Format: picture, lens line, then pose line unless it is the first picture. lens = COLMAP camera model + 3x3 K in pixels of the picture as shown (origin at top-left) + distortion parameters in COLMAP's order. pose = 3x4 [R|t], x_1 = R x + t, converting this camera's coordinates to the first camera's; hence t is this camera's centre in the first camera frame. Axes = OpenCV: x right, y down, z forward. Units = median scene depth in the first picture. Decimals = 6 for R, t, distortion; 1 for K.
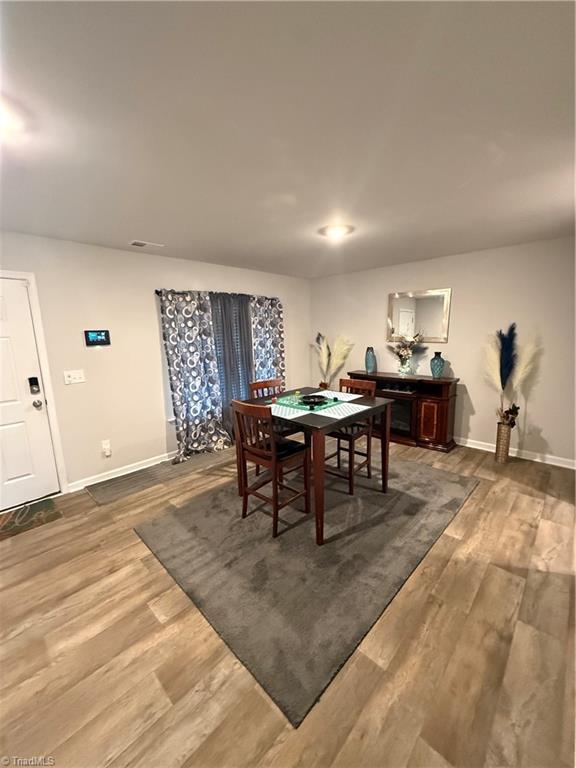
lens RADIAL K [[307.8, 0, 288.6], [0, 307.8, 384.3], [0, 0, 1]] dist [-0.002582, 0.001262]
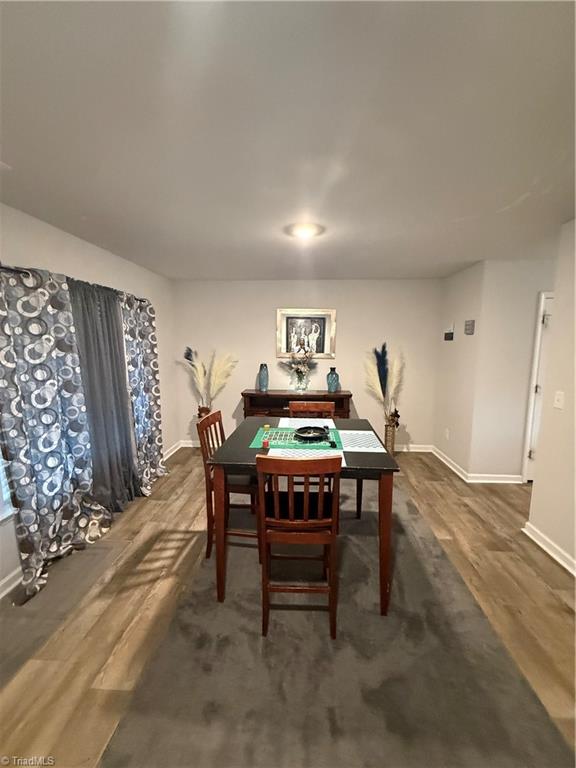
lens RADIAL K [[307.8, 0, 289.1], [0, 307.8, 383.5], [0, 0, 1]] dist [-0.002582, 0.001262]
pose [[0.758470, -0.061327, 0.648816, -0.329933], [0.090722, 0.995805, -0.011930, -0.052040], [-0.645363, 0.067910, 0.760852, 0.294781]]
